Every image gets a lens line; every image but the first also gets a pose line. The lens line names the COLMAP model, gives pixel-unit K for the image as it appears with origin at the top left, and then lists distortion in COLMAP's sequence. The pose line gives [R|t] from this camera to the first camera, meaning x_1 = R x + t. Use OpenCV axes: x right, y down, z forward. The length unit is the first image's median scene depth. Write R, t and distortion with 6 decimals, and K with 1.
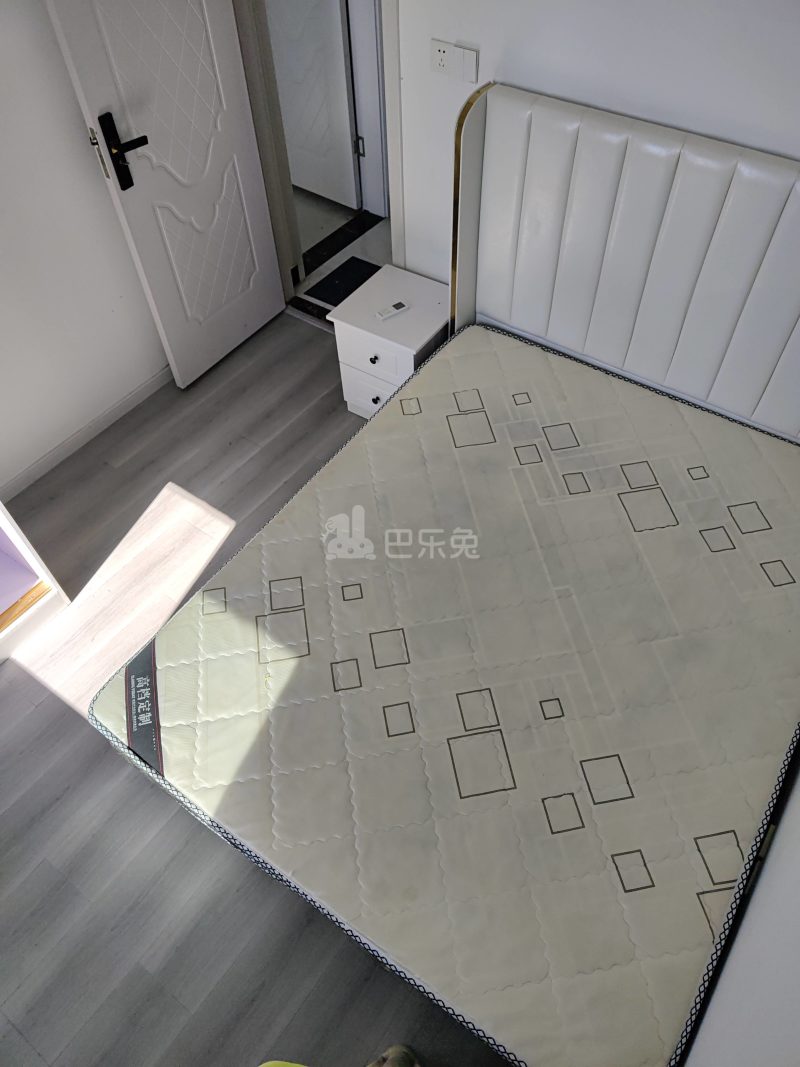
lens RADIAL K [[736.0, 0, 404.0], [0, 736.0, 535.1], [0, 0, 1]] dist [0.045297, -0.052719]
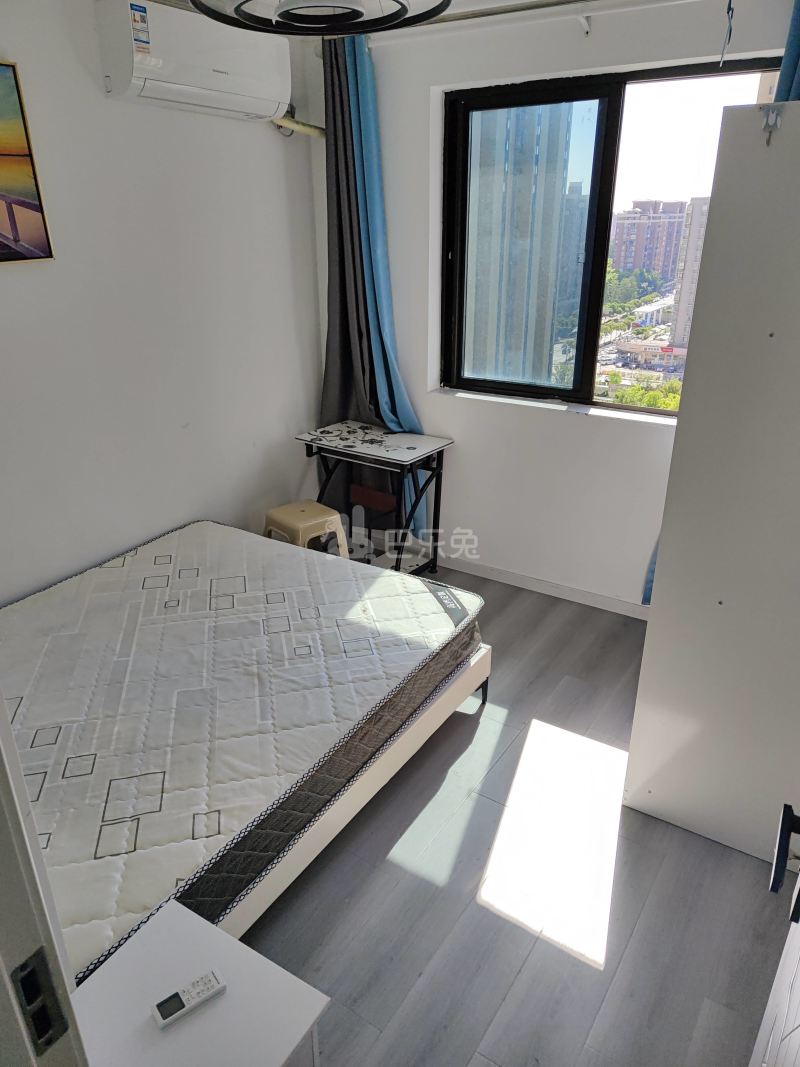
lens RADIAL K [[732.8, 0, 397.4], [0, 732.8, 549.3], [0, 0, 1]] dist [0.009458, 0.002779]
pose [[-0.998686, 0.044933, -0.024647, -0.213907], [-0.013180, 0.239568, 0.970790, -1.183394], [0.049525, 0.969839, -0.238661, 1.204509]]
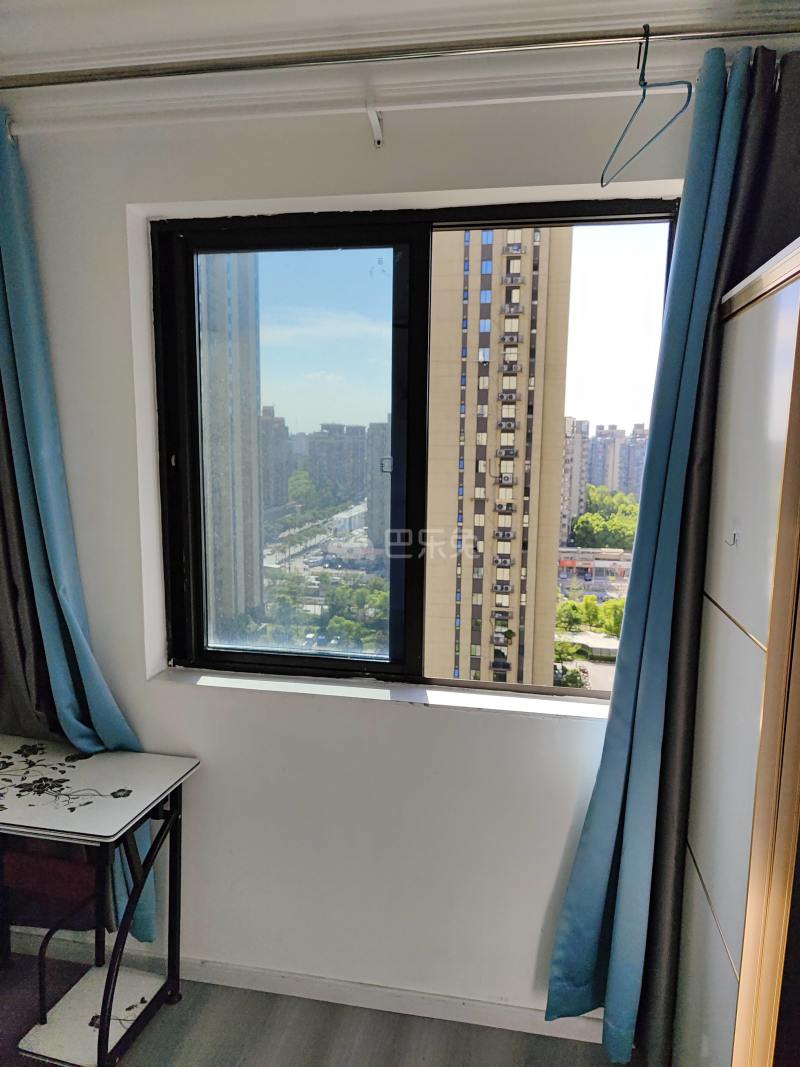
lens RADIAL K [[732.8, 0, 397.4], [0, 732.8, 549.3], [0, 0, 1]] dist [0.009458, 0.002779]
pose [[-0.909003, 0.074286, -0.410116, -0.262306], [-0.322560, 0.497763, 0.805101, -0.543101], [0.263949, 0.864126, -0.428506, 0.760312]]
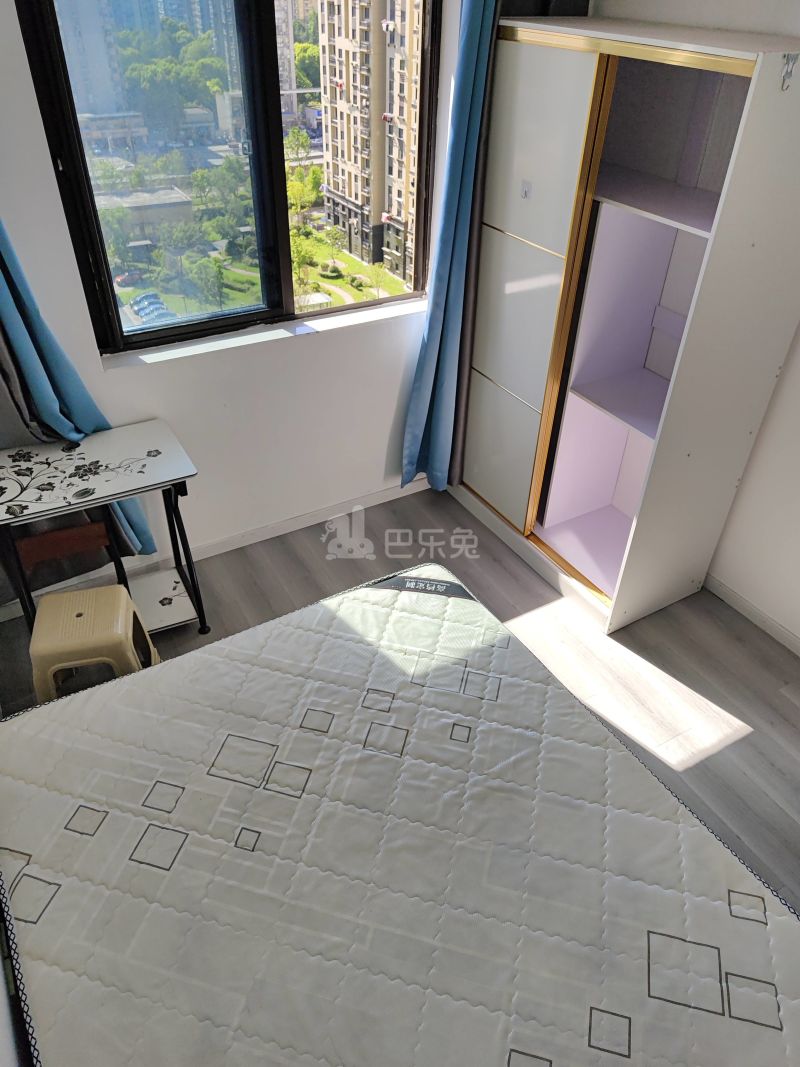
lens RADIAL K [[736.0, 0, 404.0], [0, 736.0, 535.1], [0, 0, 1]] dist [0.045297, -0.052719]
pose [[-0.412322, 0.567260, -0.712886, 0.550939], [-0.725787, 0.268436, 0.633384, -0.603650], [0.550658, 0.778562, 0.301028, 0.482878]]
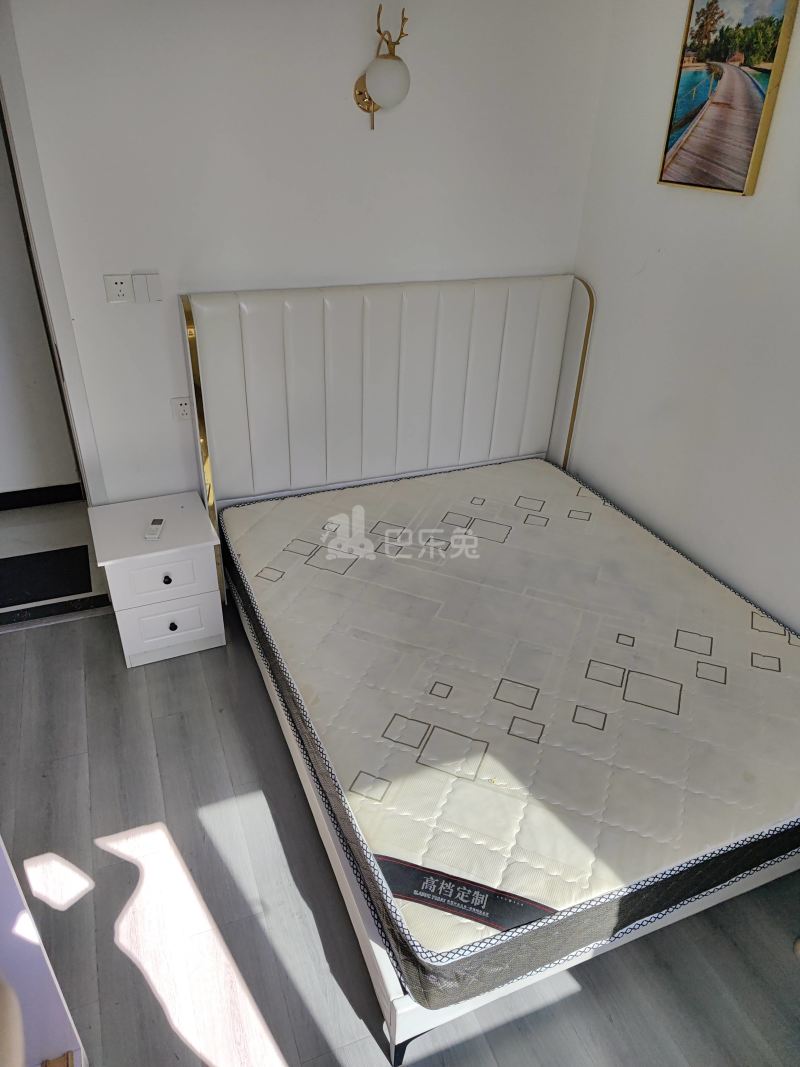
lens RADIAL K [[732.8, 0, 397.4], [0, 732.8, 549.3], [0, 0, 1]] dist [0.009458, 0.002779]
pose [[0.535580, -0.406475, 0.740225, -0.796874], [0.637355, 0.769606, -0.038541, -0.070619], [-0.554015, 0.492427, 0.671254, 0.302546]]
